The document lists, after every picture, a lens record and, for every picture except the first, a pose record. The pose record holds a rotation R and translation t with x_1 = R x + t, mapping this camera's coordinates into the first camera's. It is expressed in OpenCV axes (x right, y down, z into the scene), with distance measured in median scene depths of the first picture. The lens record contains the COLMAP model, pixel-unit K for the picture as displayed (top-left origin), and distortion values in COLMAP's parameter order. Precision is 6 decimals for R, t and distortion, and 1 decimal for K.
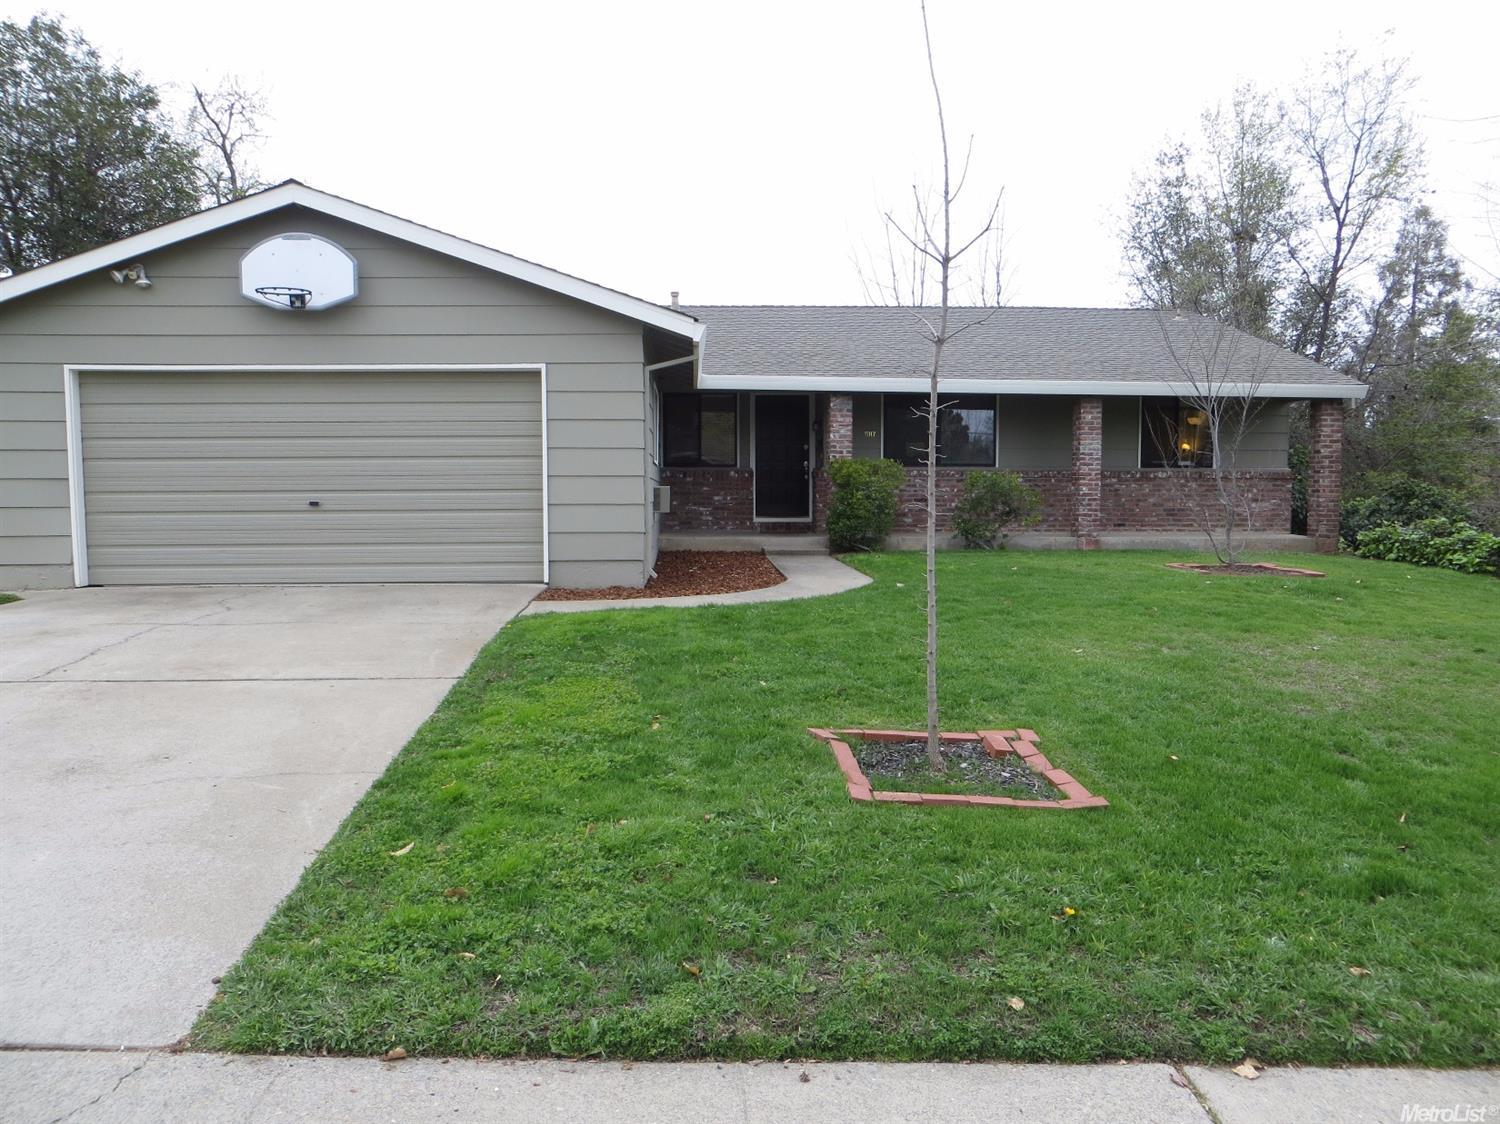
lens RADIAL K [[1139.9, 0, 750.0], [0, 1139.9, 562.0], [0, 0, 1]] dist [-0.058606, 0.055809]
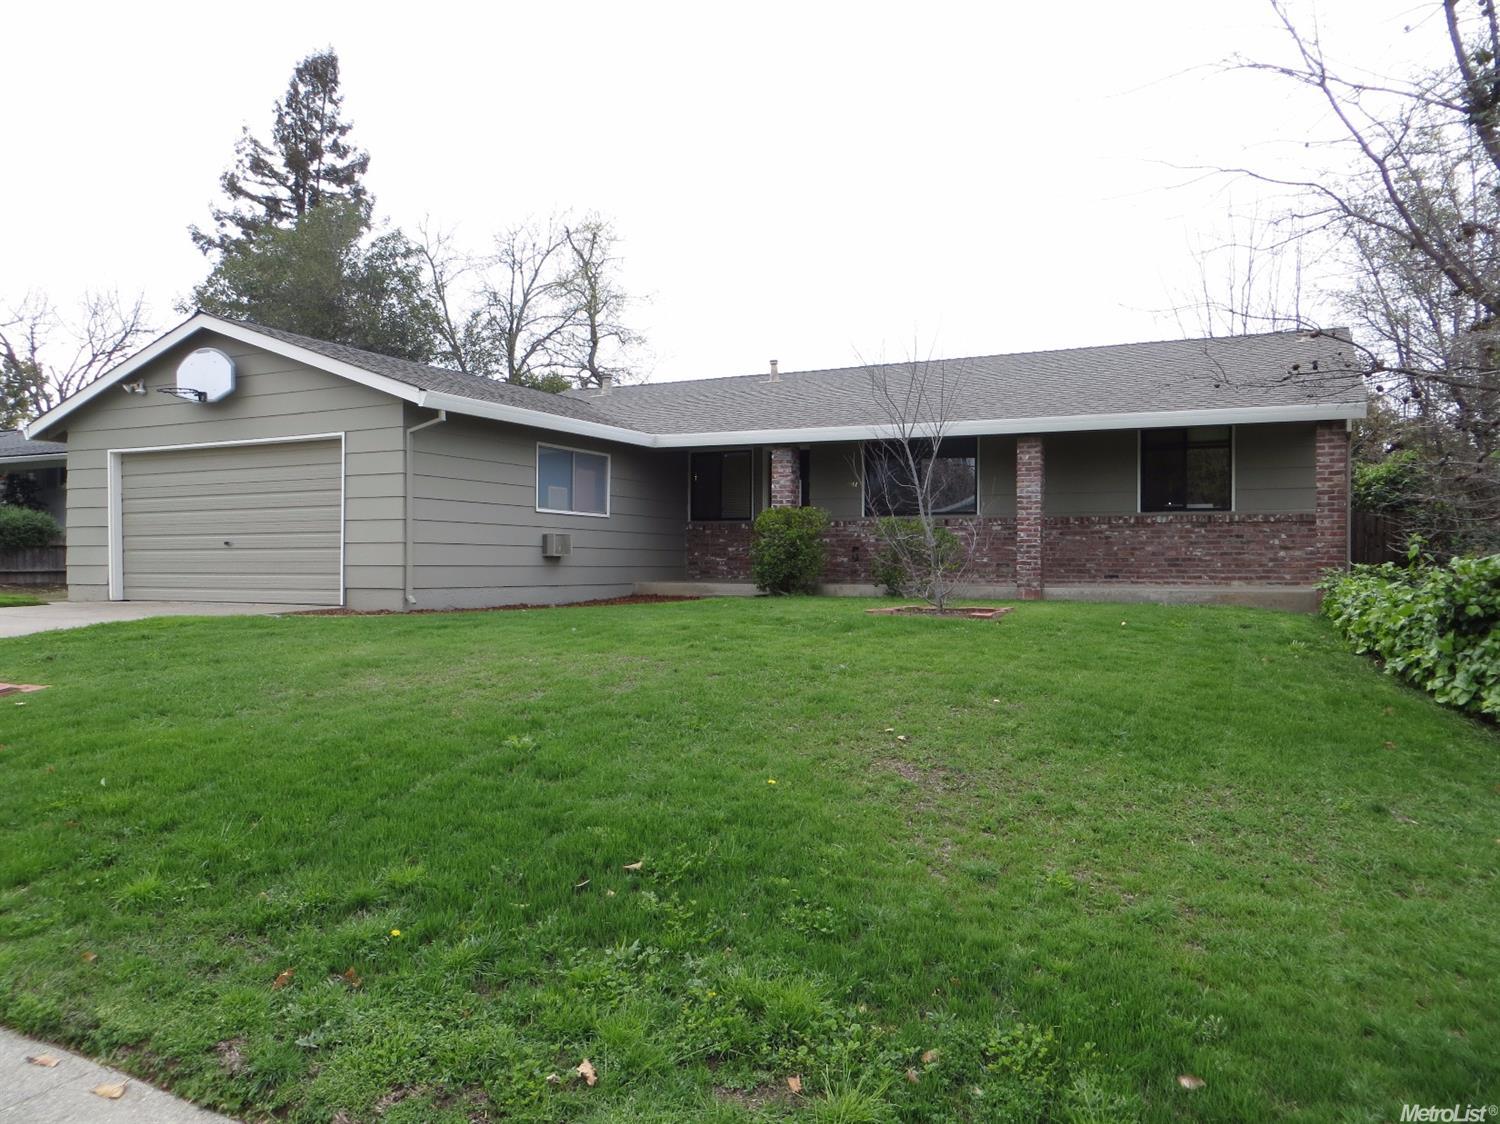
lens RADIAL K [[1139.9, 0, 750.0], [0, 1139.9, 562.0], [0, 0, 1]] dist [-0.058606, 0.055809]
pose [[0.868884, 0.001072, -0.495015, 0.560276], [-0.034474, 0.997701, -0.058351, 0.019173], [0.493814, 0.067766, 0.866923, 0.091510]]
